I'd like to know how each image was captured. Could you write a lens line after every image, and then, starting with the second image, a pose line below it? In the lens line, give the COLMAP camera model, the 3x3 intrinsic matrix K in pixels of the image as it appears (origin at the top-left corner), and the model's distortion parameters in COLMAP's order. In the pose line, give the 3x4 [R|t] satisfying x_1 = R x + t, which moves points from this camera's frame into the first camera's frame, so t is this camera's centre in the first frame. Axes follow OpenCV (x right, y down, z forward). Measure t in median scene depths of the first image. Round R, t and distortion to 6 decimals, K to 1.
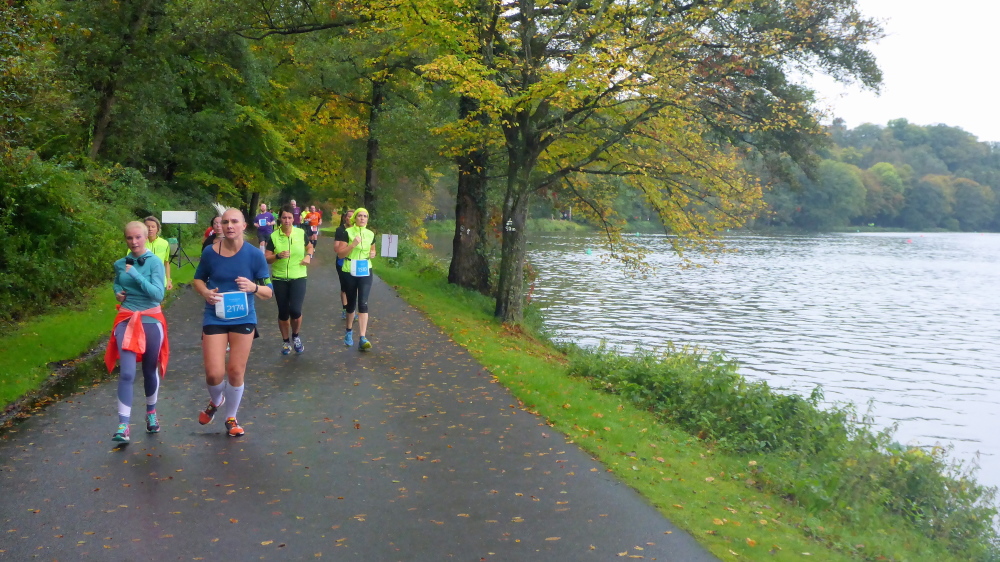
lens RADIAL K [[1347.0, 0, 497.6], [0, 1347.0, 280.1], [0, 0, 1]] dist [-0.099903, 0.000000]
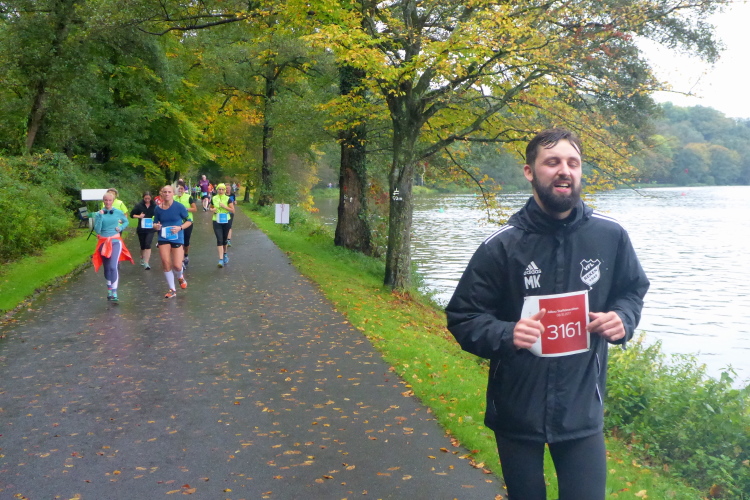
lens RADIAL K [[1007.8, 0, 376.5], [0, 1007.8, 249.1], [0, 0, 1]] dist [-0.082295, 0.000000]
pose [[0.999513, -0.029913, 0.008860, -0.007050], [0.029756, 0.999407, 0.017349, -0.006661], [-0.009374, -0.017076, 0.999810, 0.116495]]
